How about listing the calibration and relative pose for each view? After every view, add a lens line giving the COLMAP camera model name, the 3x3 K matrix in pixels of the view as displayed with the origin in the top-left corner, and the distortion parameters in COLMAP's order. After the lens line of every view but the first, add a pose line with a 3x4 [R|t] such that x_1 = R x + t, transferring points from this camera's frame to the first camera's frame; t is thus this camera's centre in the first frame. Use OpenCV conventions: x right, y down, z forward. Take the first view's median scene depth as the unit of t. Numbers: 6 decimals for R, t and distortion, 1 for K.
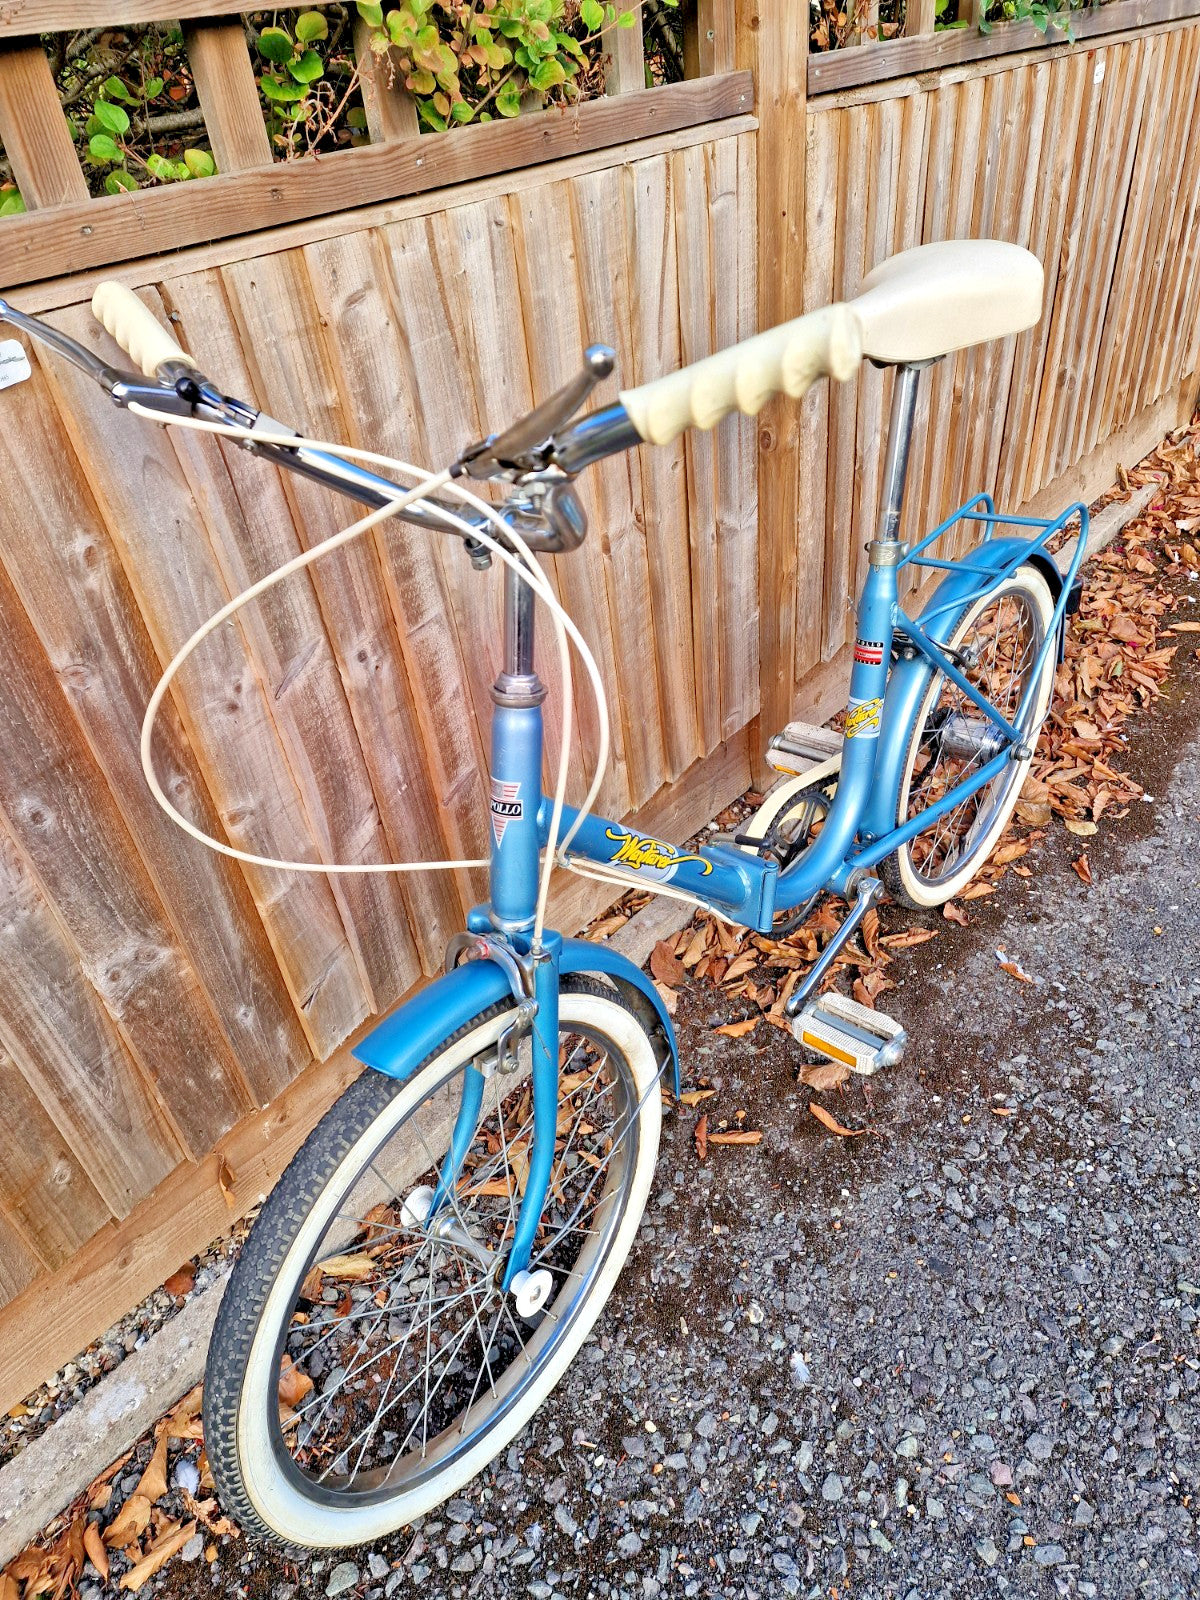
lens RADIAL K [[1071.8, 0, 614.7], [0, 1071.8, 800.6], [0, 0, 1]] dist [0.073878, -0.071979]
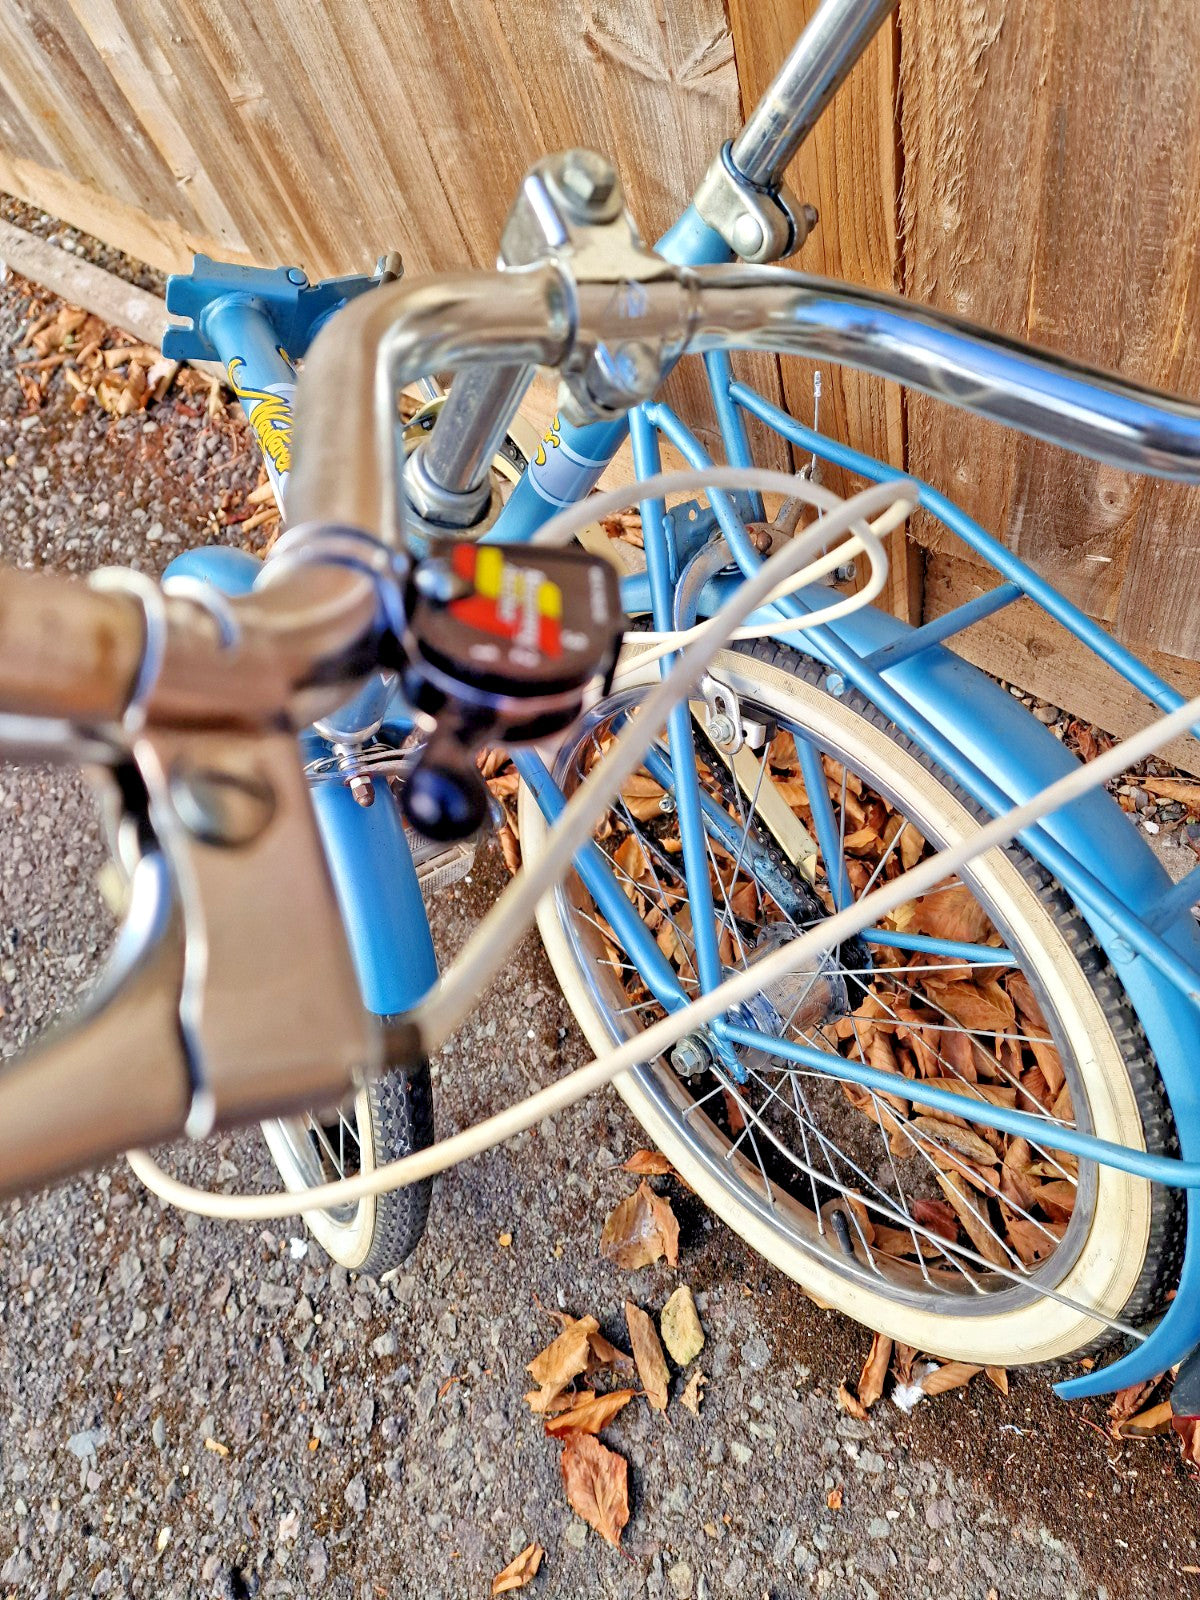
lens RADIAL K [[1073.0, 0, 597.6], [0, 1073.0, 785.8], [0, 0, 1]] dist [0.037665, -0.035508]
pose [[0.000075, 0.908380, -0.418146, 0.707750], [-0.367060, 0.388983, 0.844961, -0.637263], [0.930197, 0.153421, 0.333459, 1.116130]]
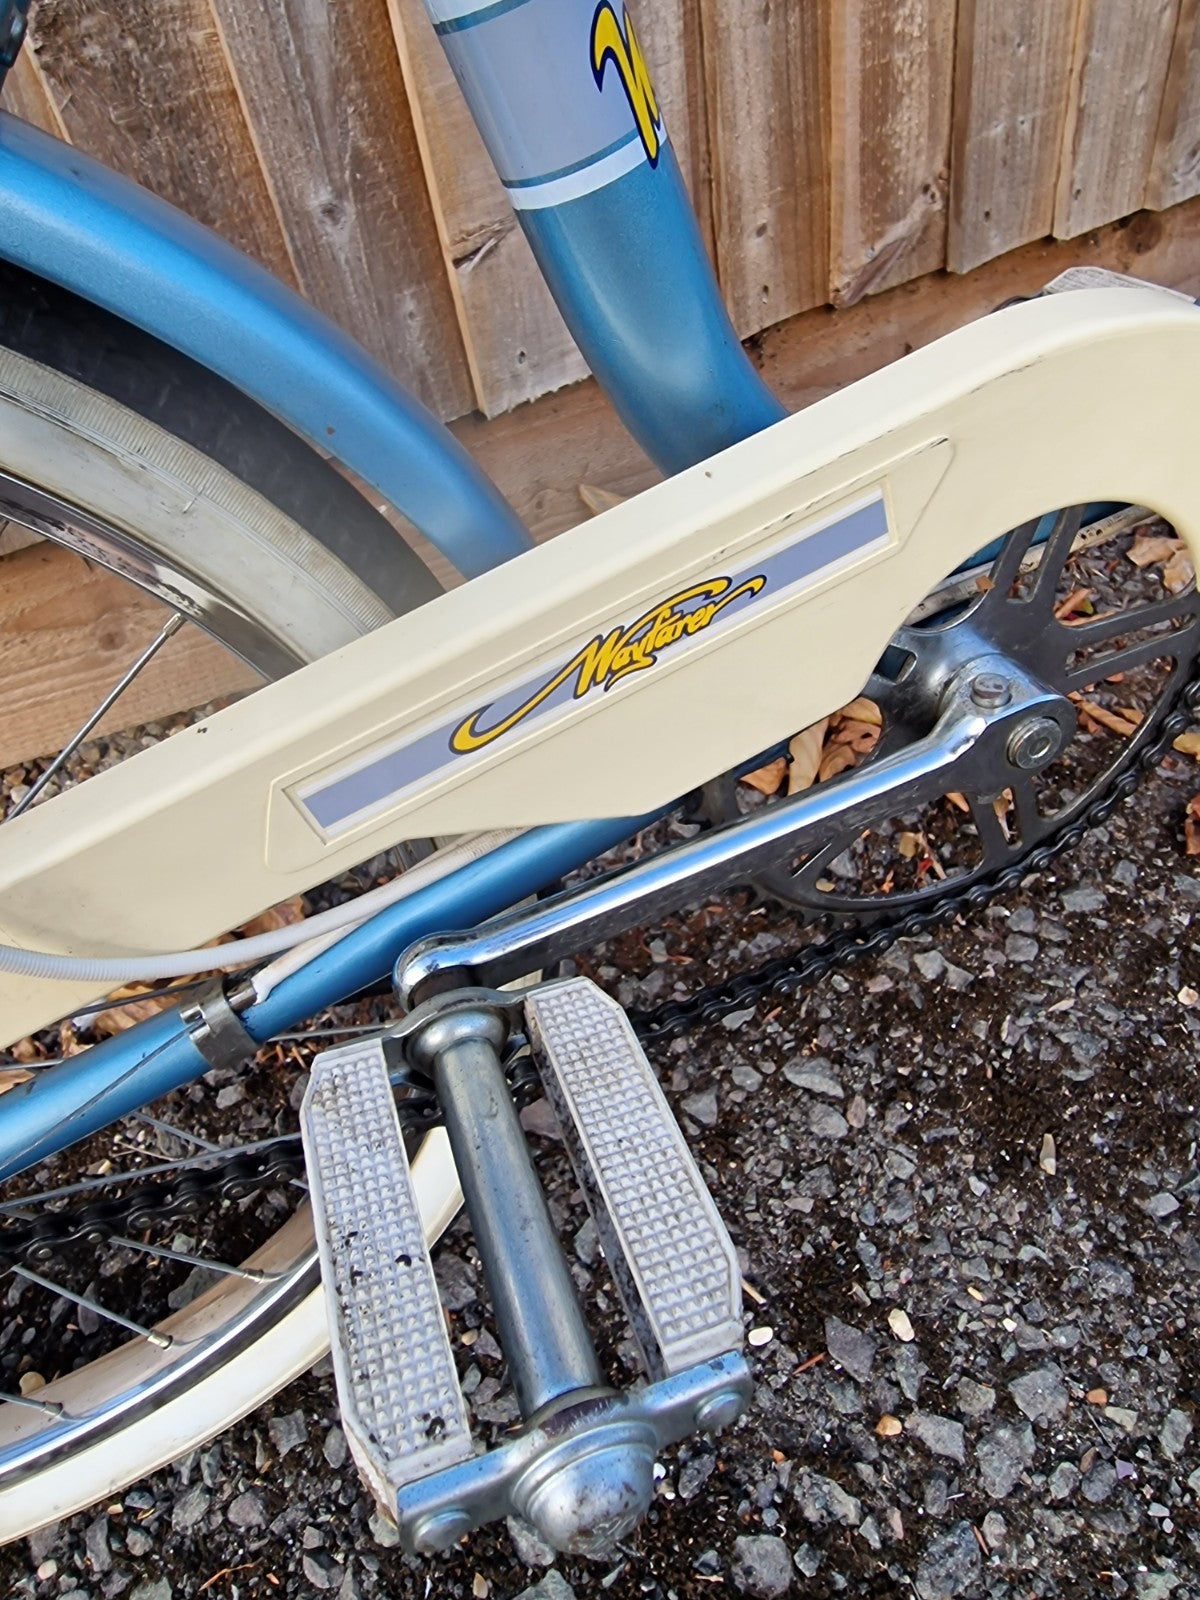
lens RADIAL K [[1071.8, 0, 603.7], [0, 1071.8, 723.8], [0, 0, 1]] dist [0.073878, -0.071979]
pose [[0.882756, 0.291851, -0.368192, 0.017515], [-0.234268, 0.952718, 0.193512, 0.280433], [0.407259, -0.084568, 0.909389, 0.553782]]
